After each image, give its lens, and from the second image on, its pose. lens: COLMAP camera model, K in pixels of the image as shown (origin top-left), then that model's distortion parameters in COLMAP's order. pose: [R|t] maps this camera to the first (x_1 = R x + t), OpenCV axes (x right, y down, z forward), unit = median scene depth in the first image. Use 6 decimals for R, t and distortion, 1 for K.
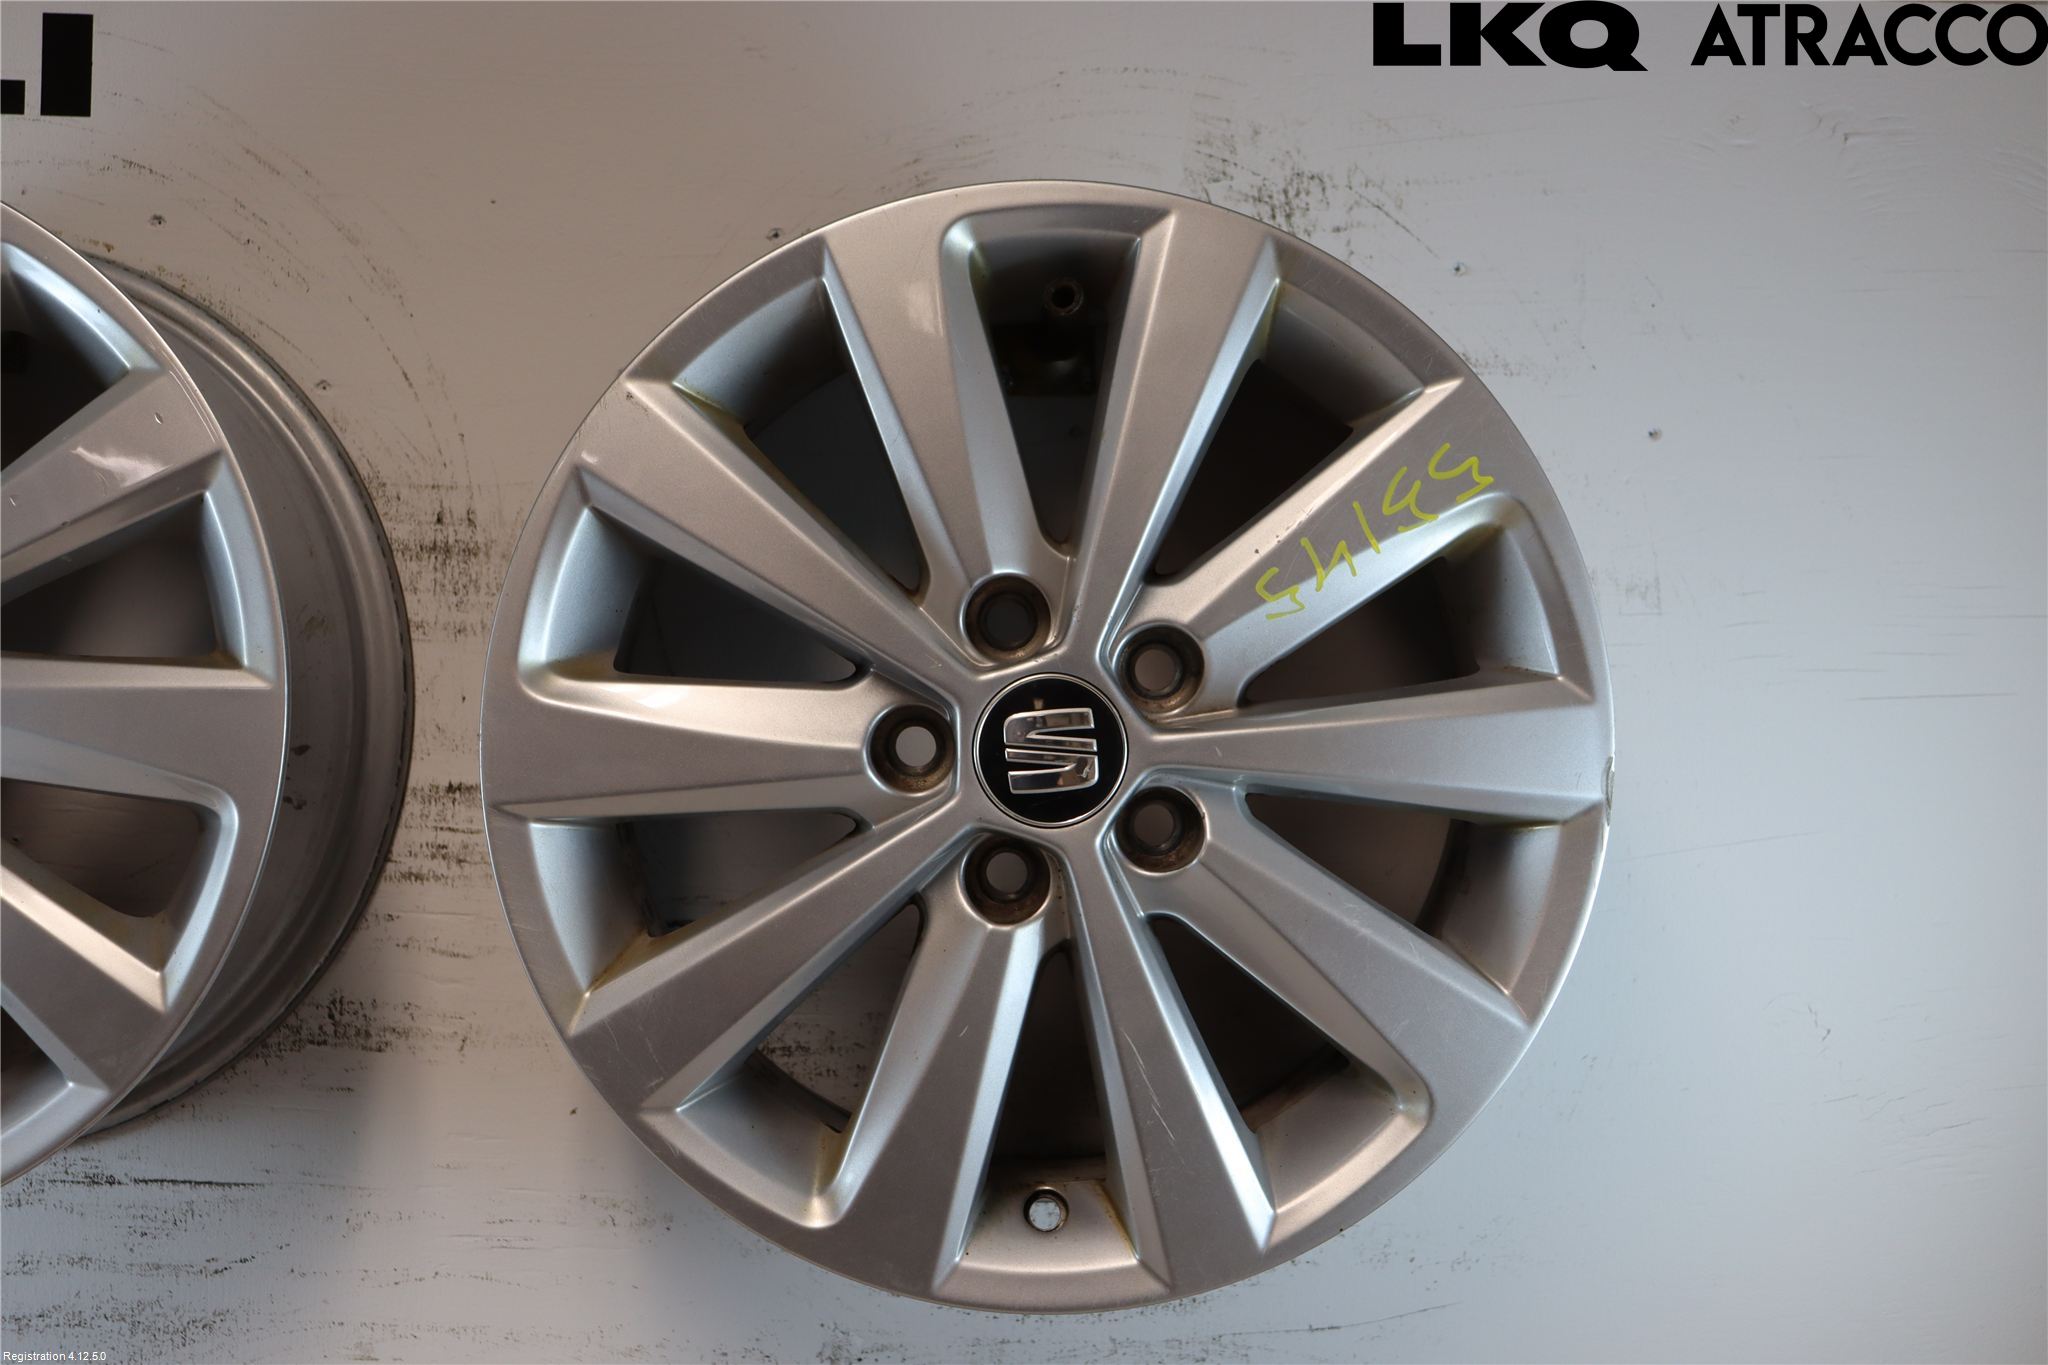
lens RADIAL K [[2263.4, 0, 1026.1], [0, 2263.4, 732.7], [0, 0, 1]] dist [-0.060737, 0.164696]
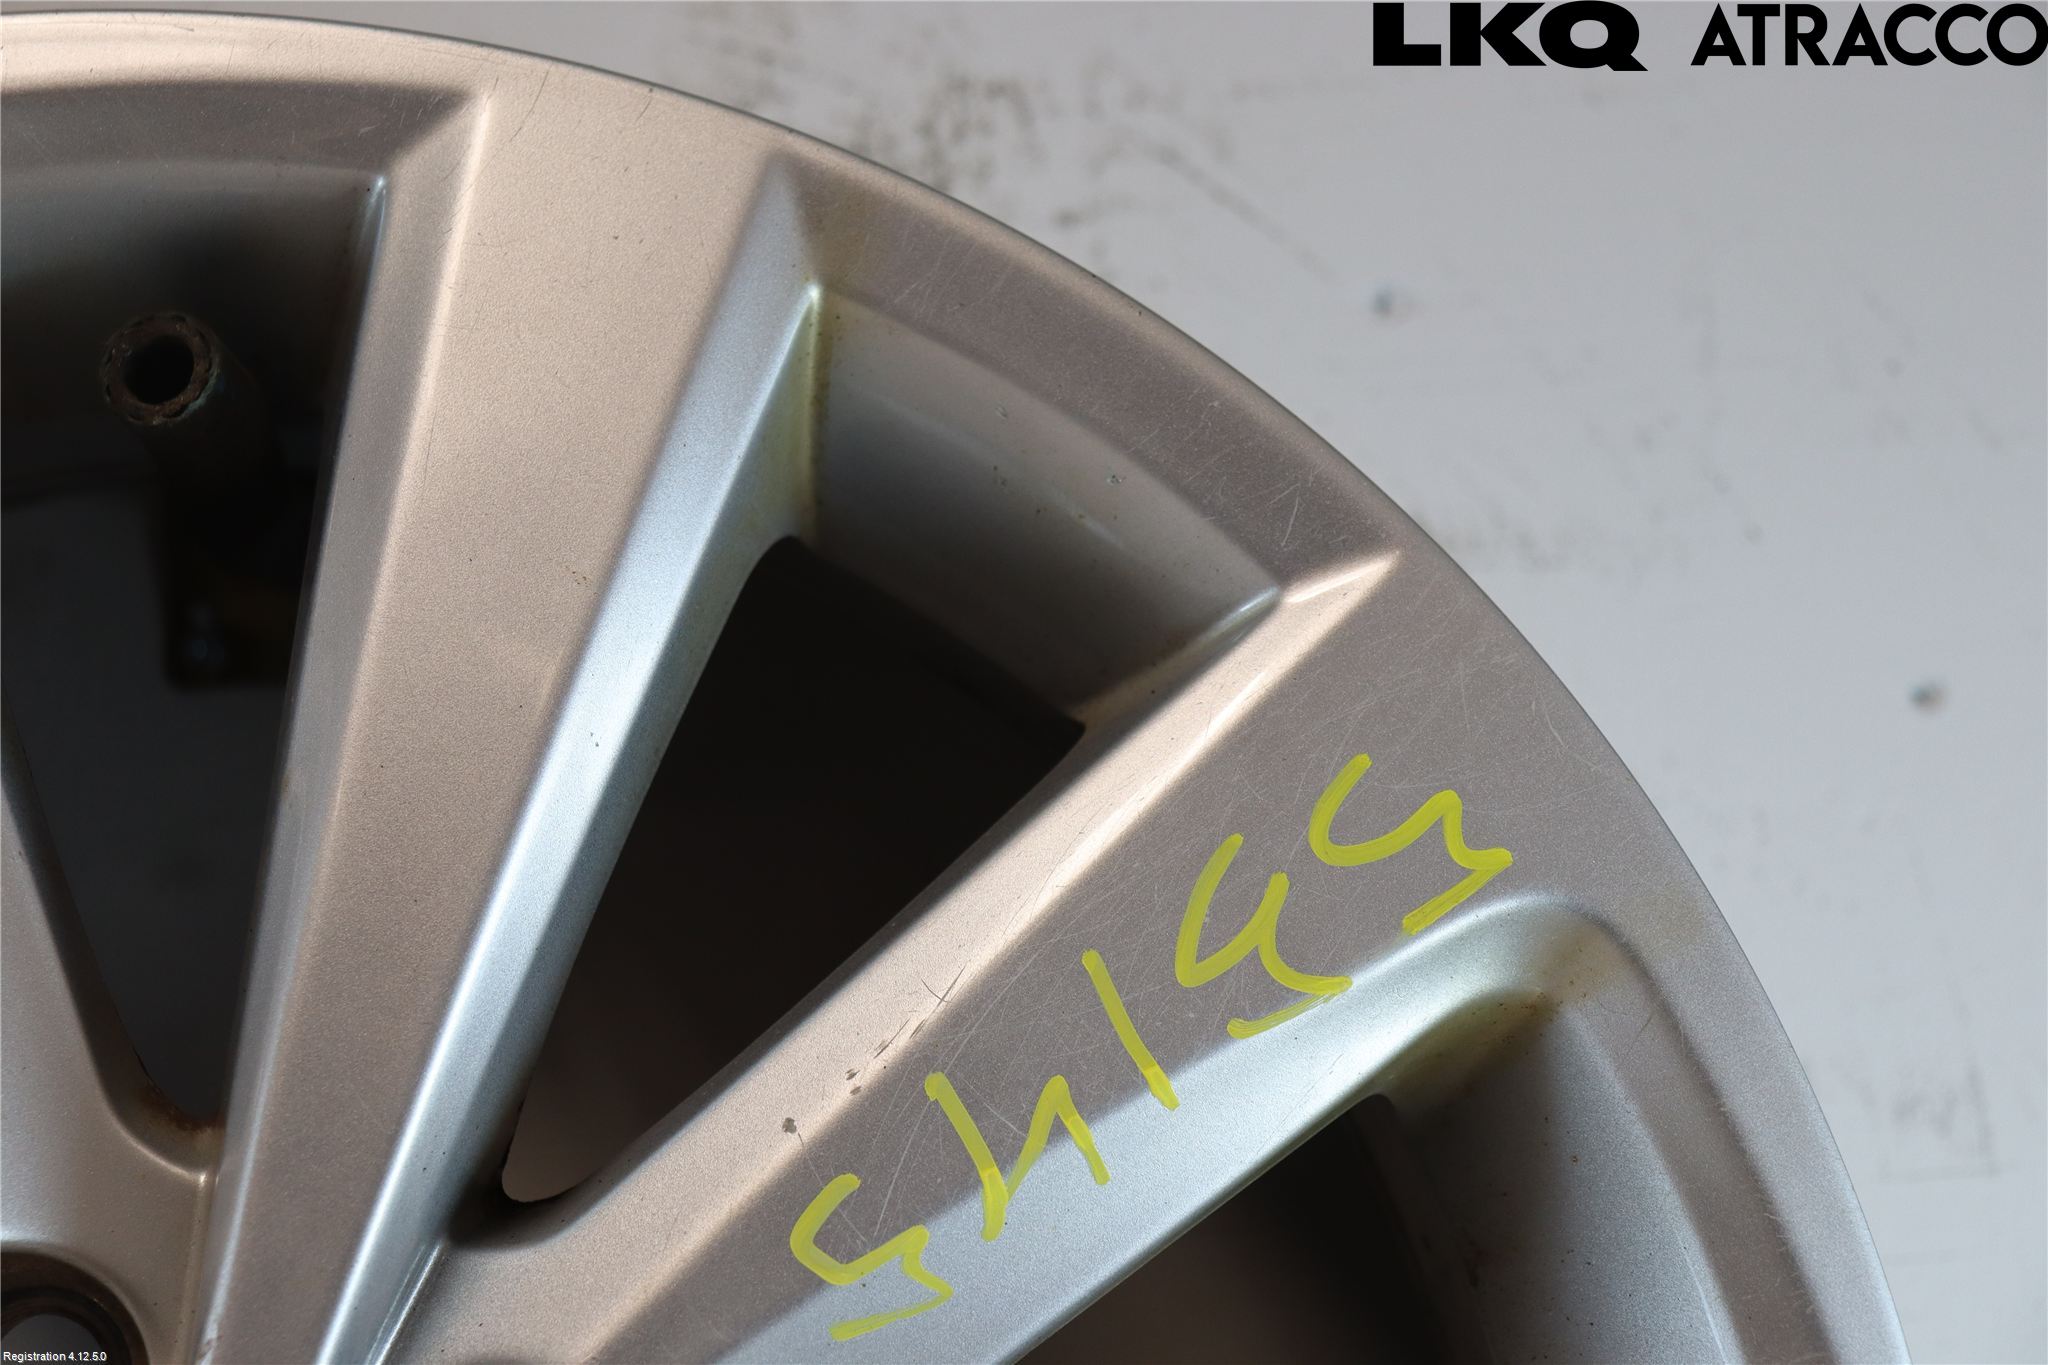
lens RADIAL K [[3590.6, 0, 1025.0], [0, 3590.6, 712.3], [0, 0, 1]] dist [0.127130, 0.237445]
pose [[0.996445, -0.051980, 0.066301, 0.086604], [0.060916, 0.988164, -0.140784, -0.053408], [-0.058198, 0.144323, 0.987818, 0.408023]]
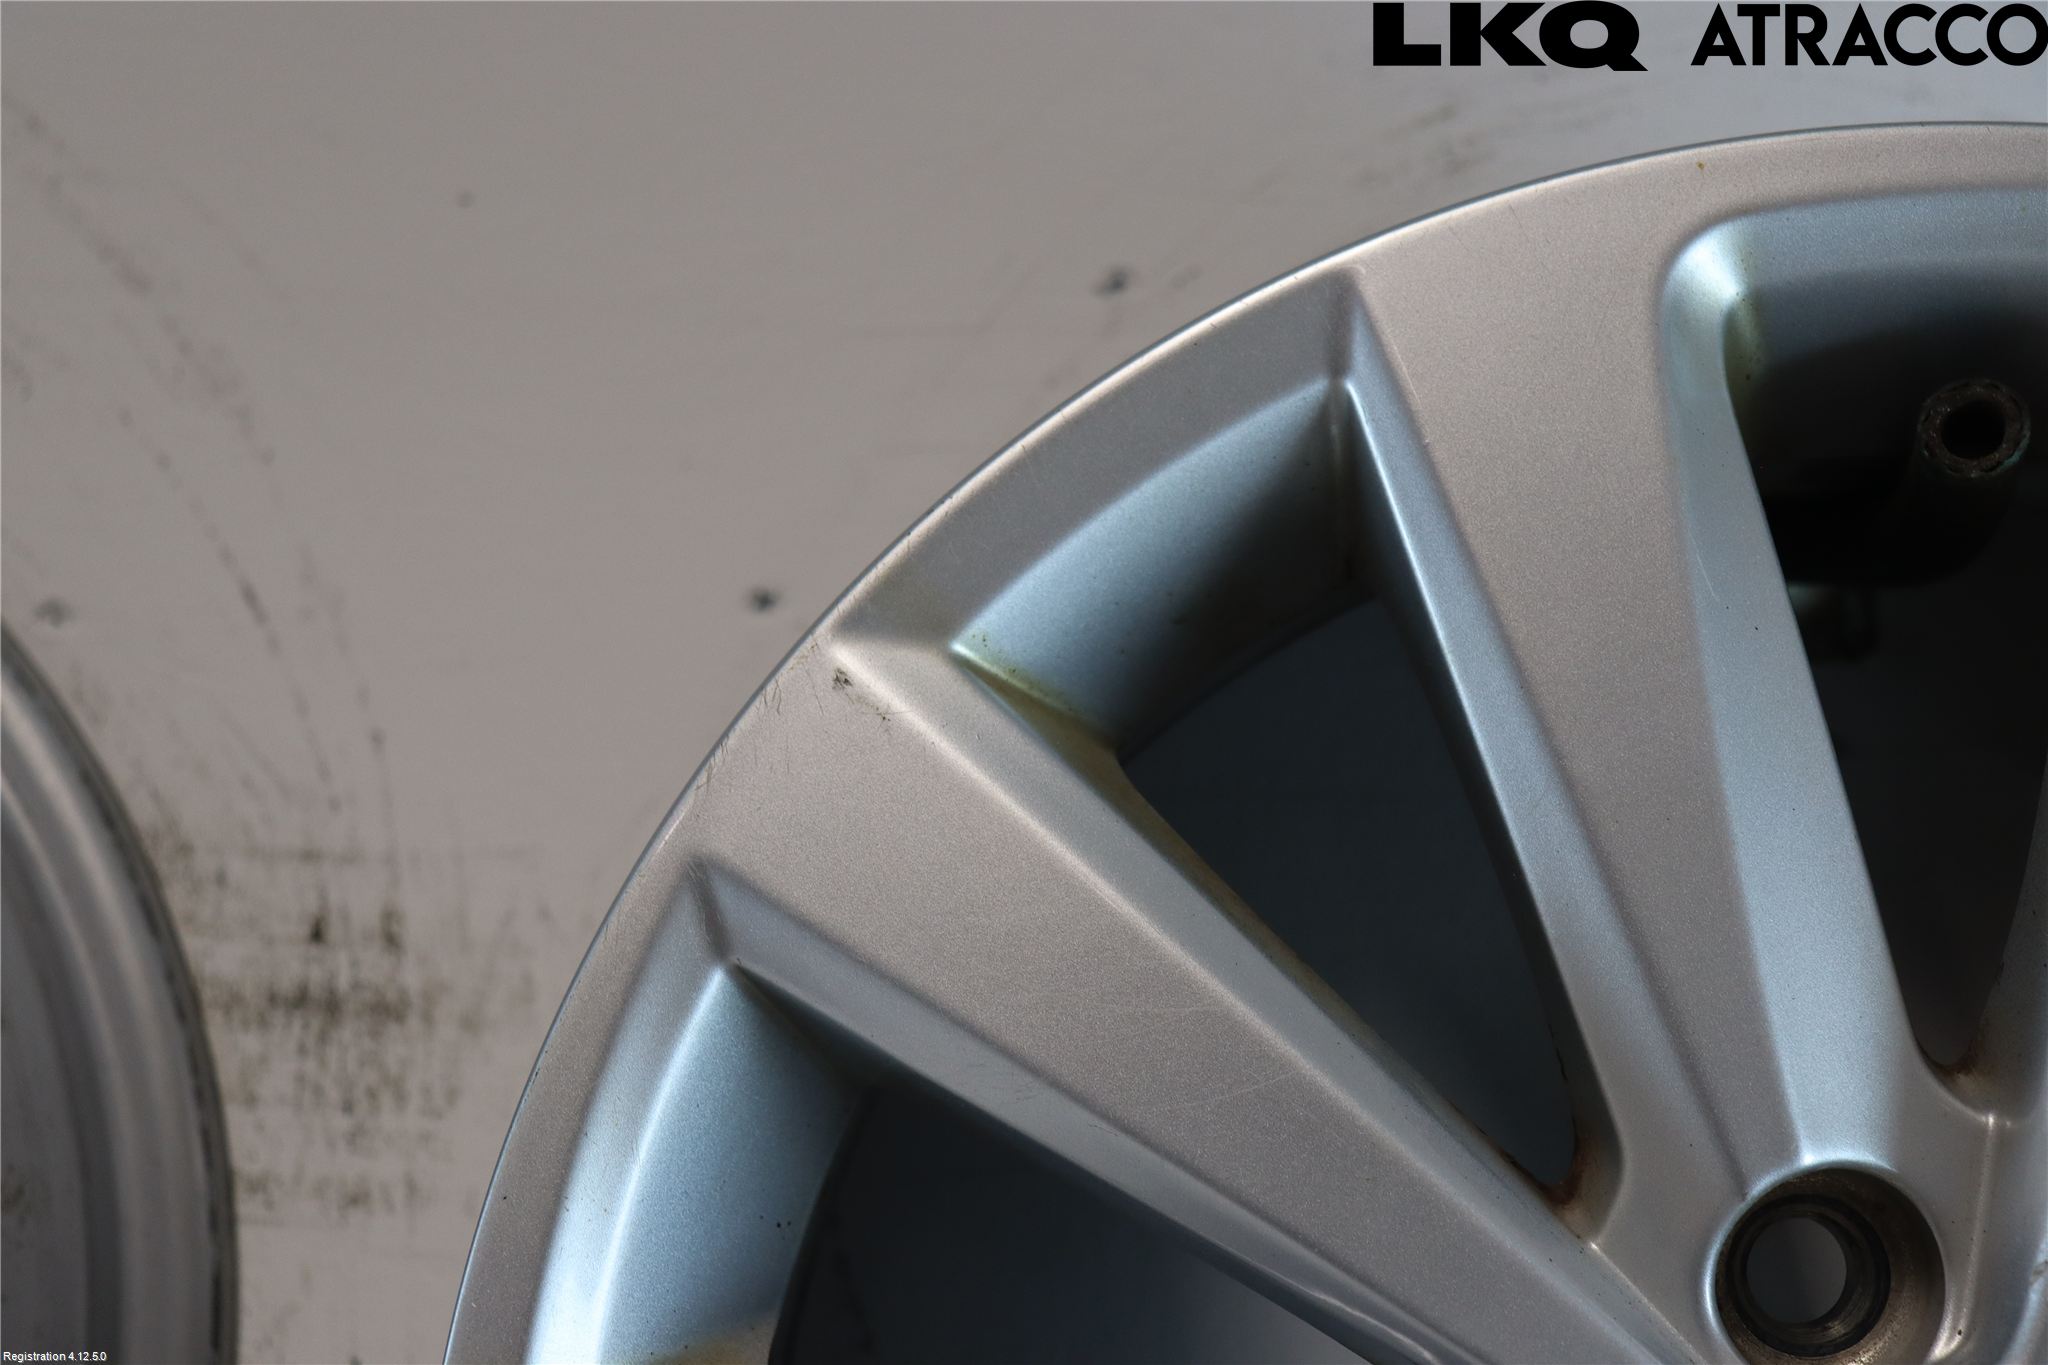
lens RADIAL K [[3590.6, 0, 1025.0], [0, 3590.6, 712.3], [0, 0, 1]] dist [0.127130, 0.237445]
pose [[0.998772, 0.011342, -0.048218, -0.095144], [-0.016474, 0.994078, -0.107414, -0.065078], [0.046714, 0.108077, 0.993044, 0.328450]]
